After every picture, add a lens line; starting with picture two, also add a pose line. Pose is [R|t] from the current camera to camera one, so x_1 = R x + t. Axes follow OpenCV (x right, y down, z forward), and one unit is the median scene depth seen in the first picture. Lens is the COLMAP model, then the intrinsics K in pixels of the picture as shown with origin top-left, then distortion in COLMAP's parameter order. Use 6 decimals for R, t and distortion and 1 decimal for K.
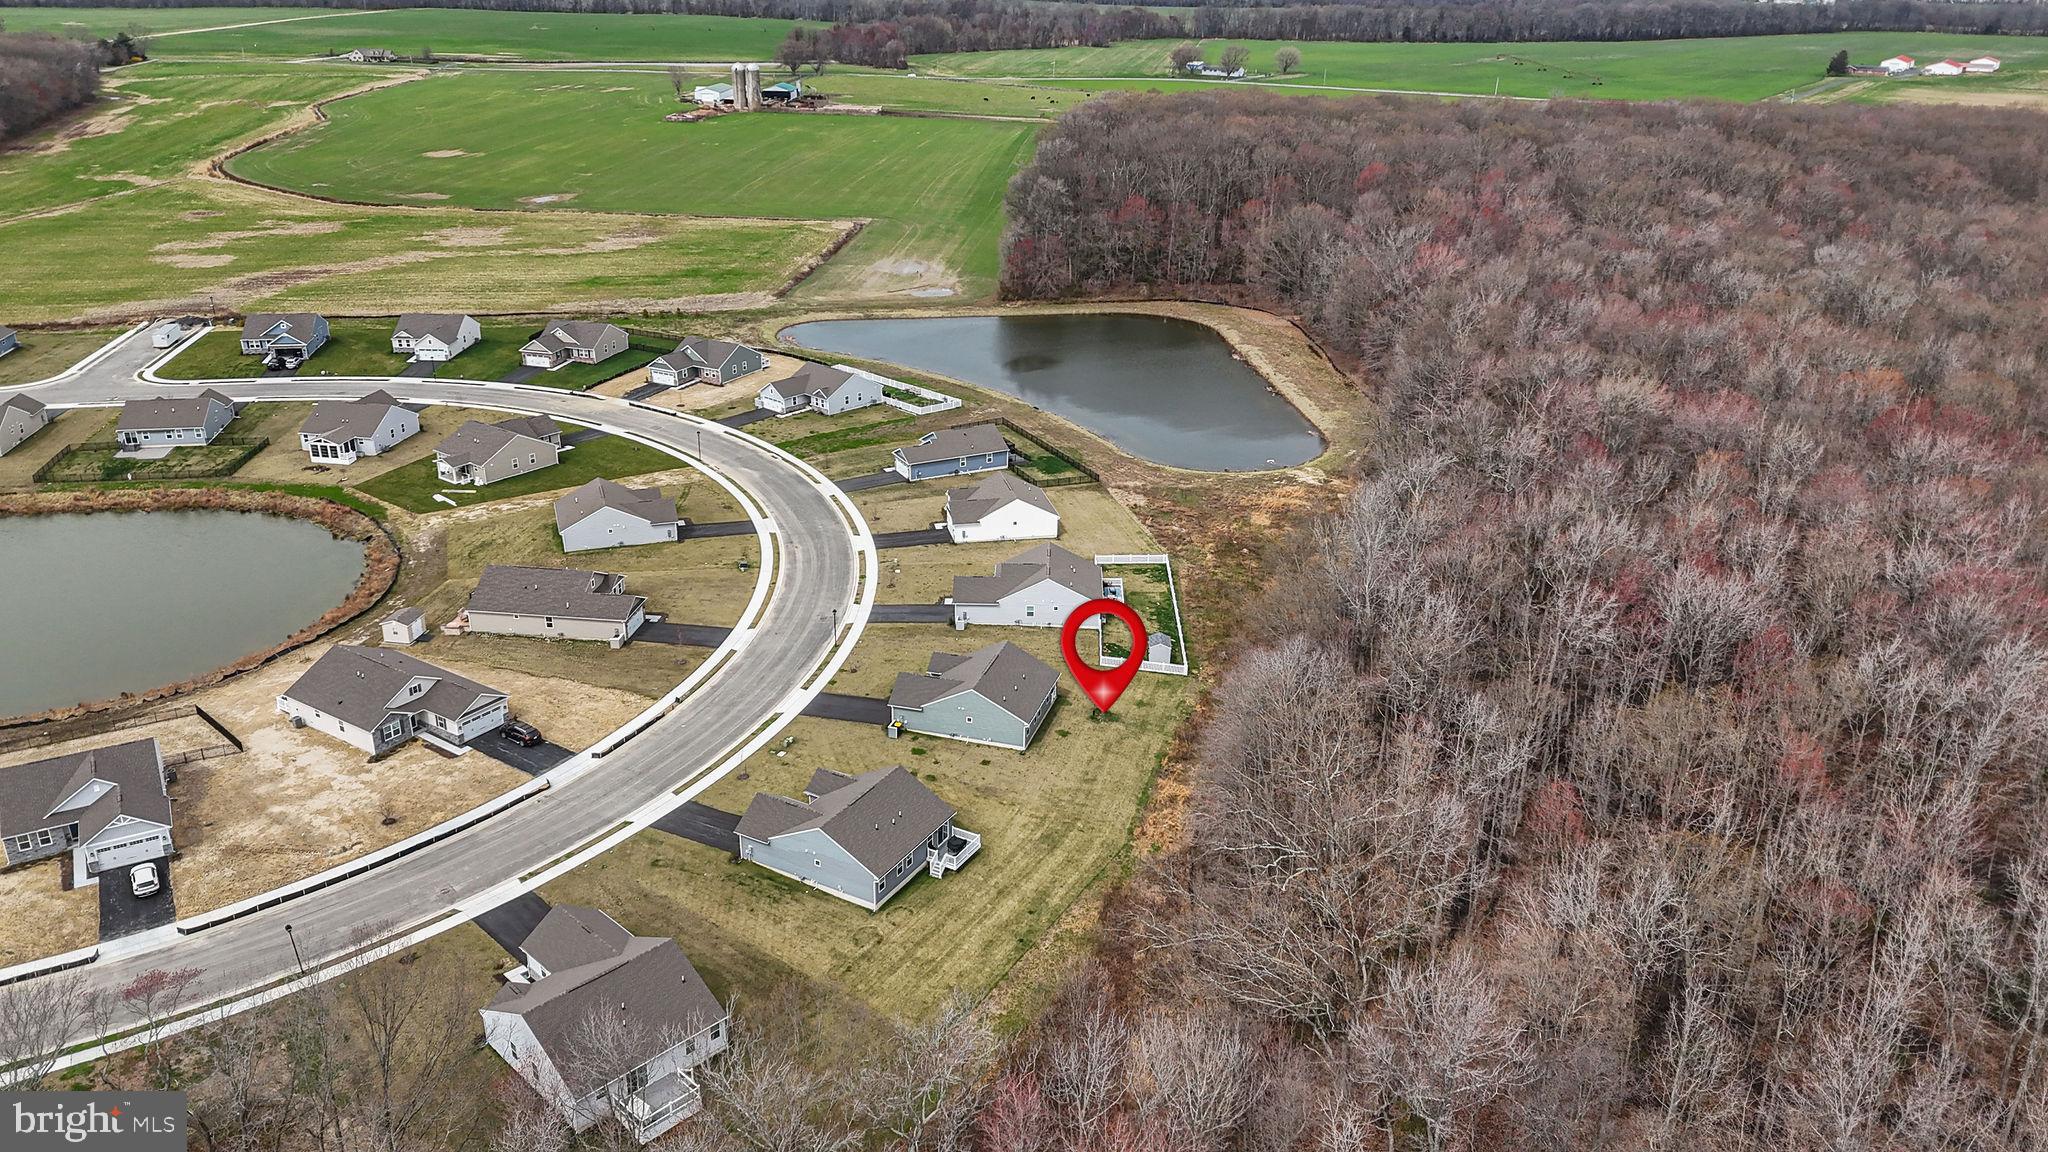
lens RADIAL K [[1514.2, 0, 996.0], [0, 1514.2, 572.6], [0, 0, 1]] dist [0.069036, -0.061833]
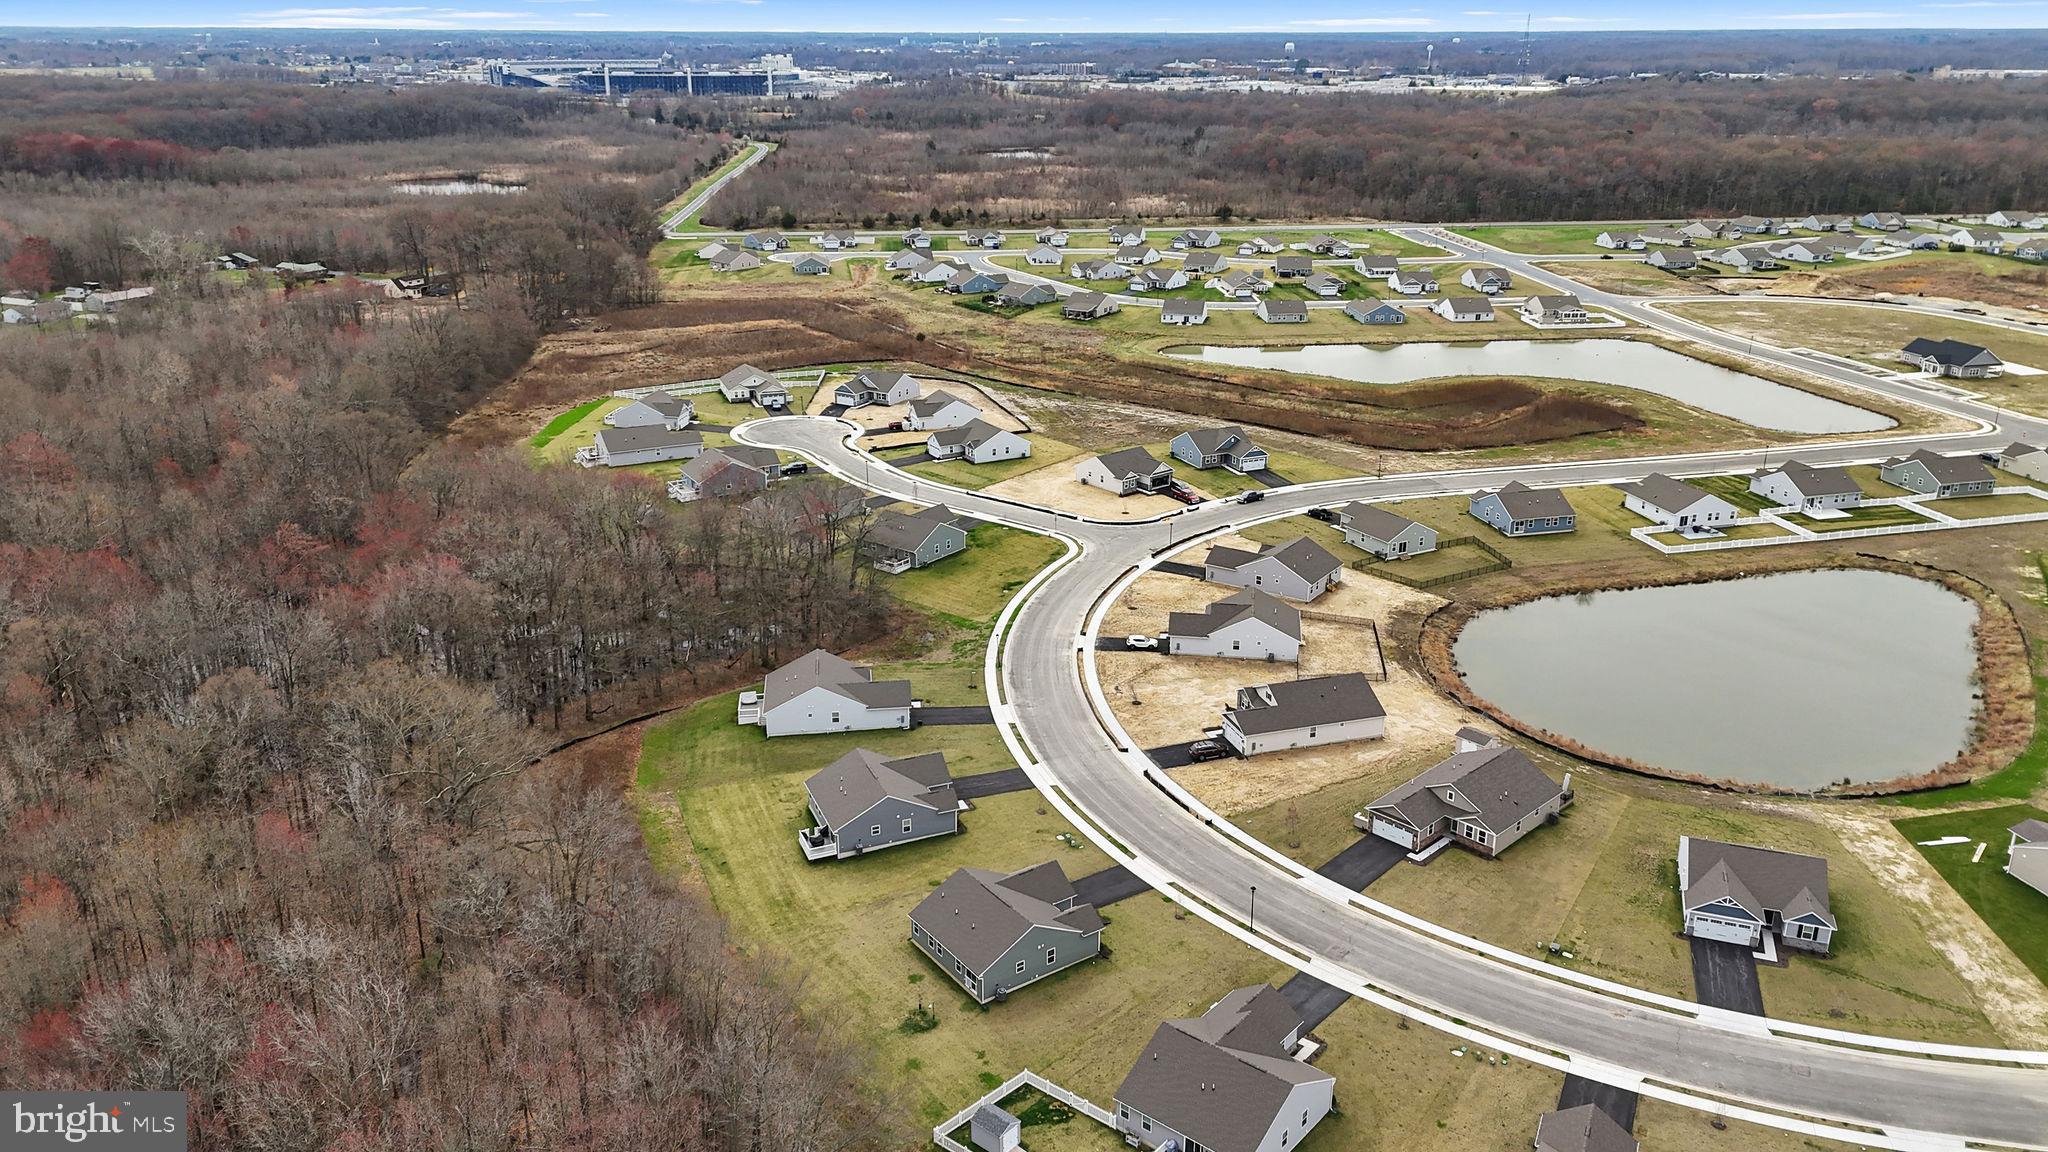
lens RADIAL K [[1456.4, 0, 1024.0], [0, 1456.4, 576.0], [0, 0, 1]] dist [0.048196, -0.034282]
pose [[-0.608210, 0.257571, -0.750825, 0.606279], [-0.312379, 0.791899, 0.524705, -0.564798], [0.729726, 0.553673, -0.401181, 1.300894]]
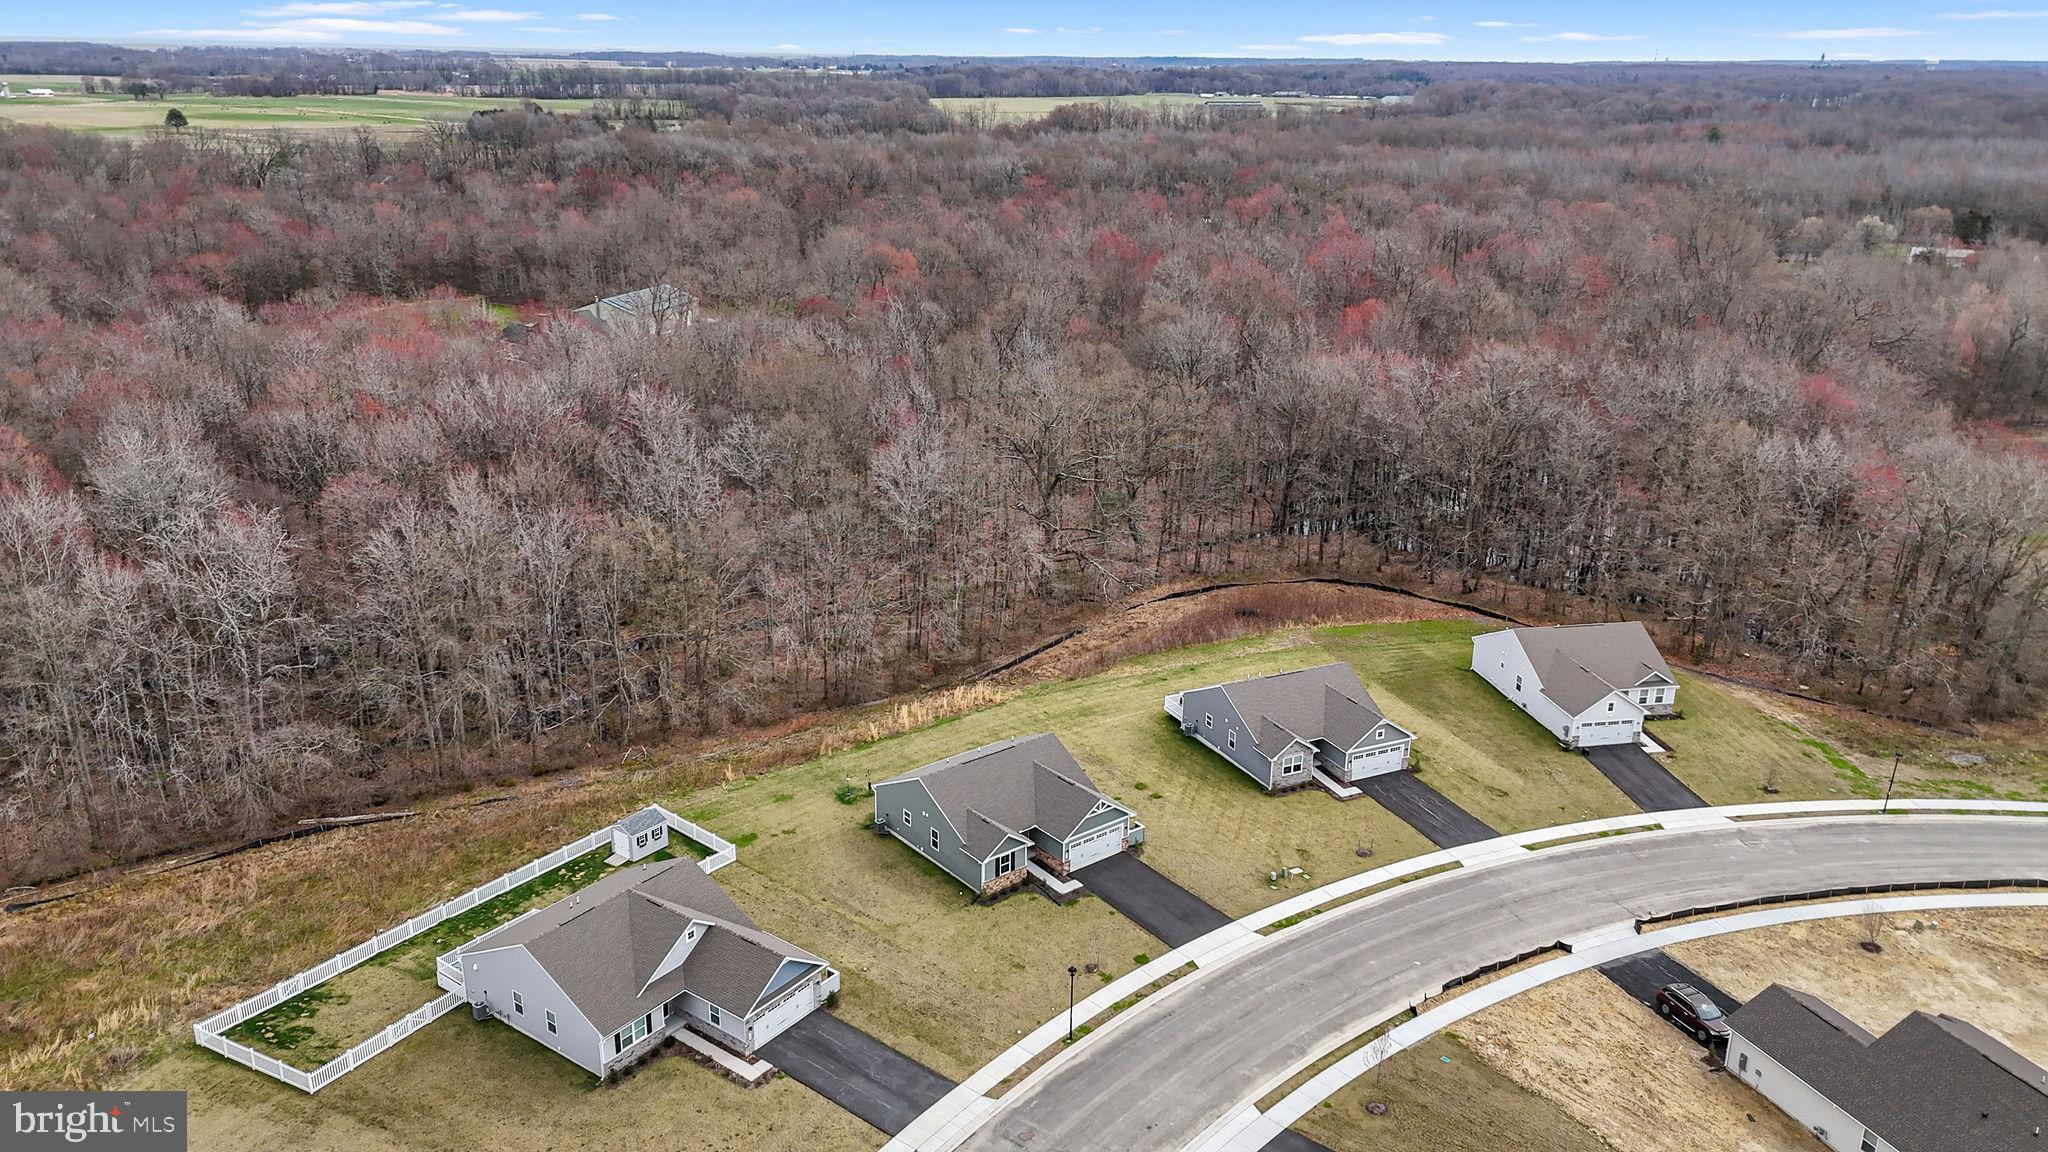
lens RADIAL K [[1505.3, 0, 1064.1], [0, 1505.3, 577.3], [0, 0, 1]] dist [0.057701, -0.005024]
pose [[-0.842531, -0.198042, 0.500920, -0.374928], [0.185185, 0.766773, 0.614626, -0.433938], [-0.505814, 0.610604, -0.609356, 1.403580]]
